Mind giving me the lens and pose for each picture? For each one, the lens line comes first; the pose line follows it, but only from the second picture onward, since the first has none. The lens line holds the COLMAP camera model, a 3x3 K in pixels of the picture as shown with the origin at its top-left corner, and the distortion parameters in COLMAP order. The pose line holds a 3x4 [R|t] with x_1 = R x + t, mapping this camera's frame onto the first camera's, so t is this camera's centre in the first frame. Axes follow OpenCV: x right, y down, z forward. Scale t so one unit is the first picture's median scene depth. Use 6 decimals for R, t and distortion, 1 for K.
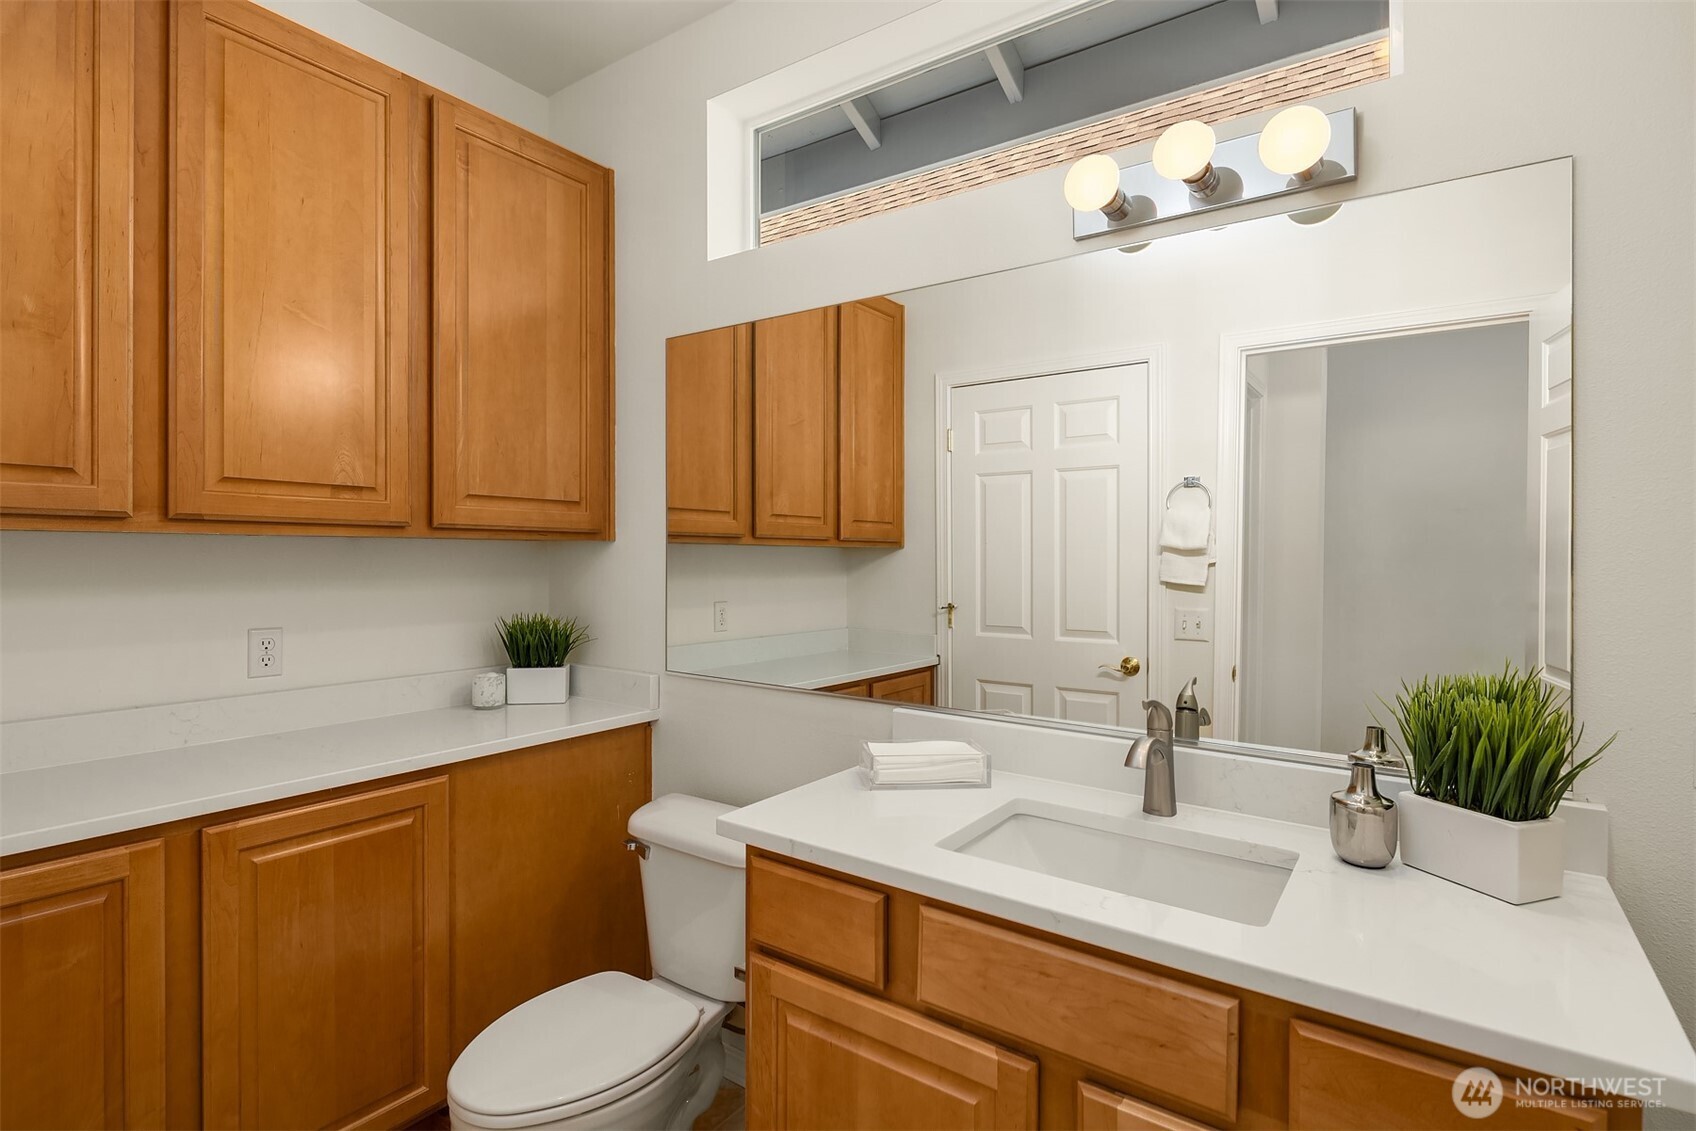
lens RADIAL K [[820.7, 0, 845.0], [0, 820.7, 558.5], [0, 0, 1]] dist [0.005553, -0.004808]
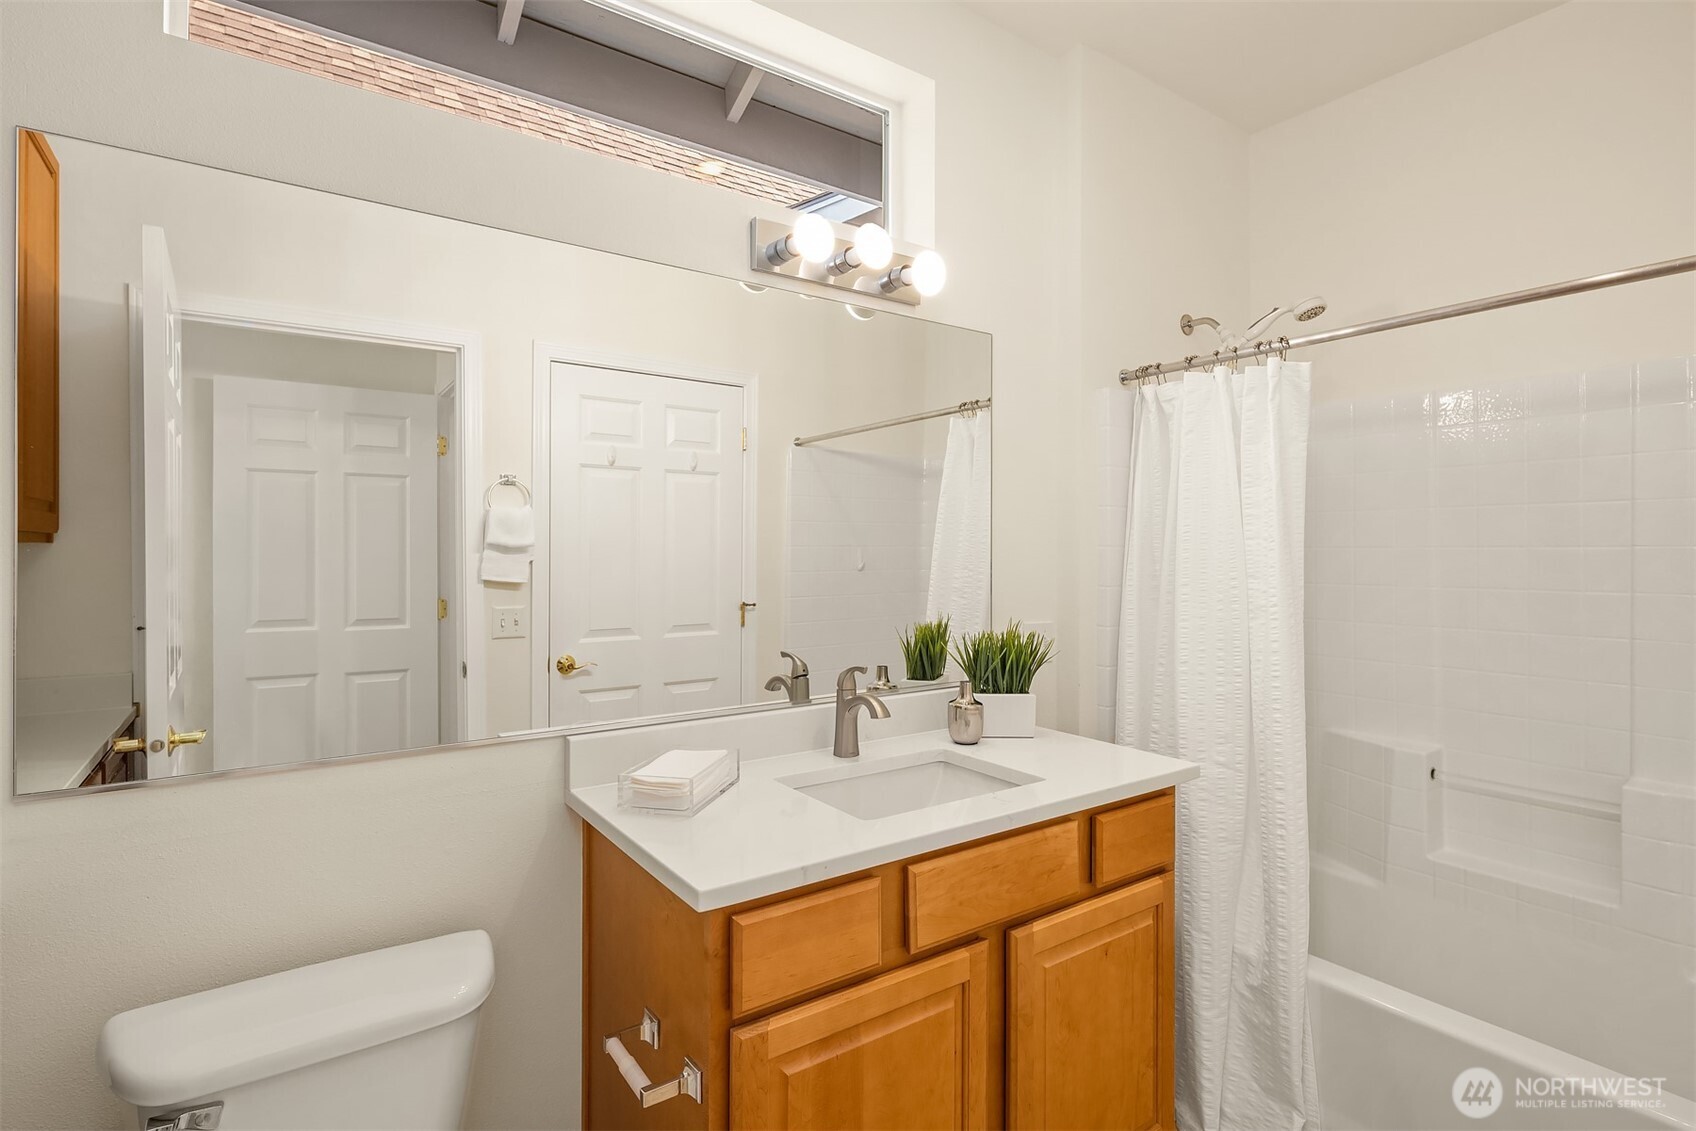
lens RADIAL K [[820.7, 0, 841.2], [0, 820.7, 555.6], [0, 0, 1]] dist [0.005553, -0.004808]
pose [[0.344356, -0.013438, 0.938743, -0.908059], [0.013318, 0.999867, 0.009427, -0.011243], [-0.938745, 0.009256, 0.344489, 0.646757]]
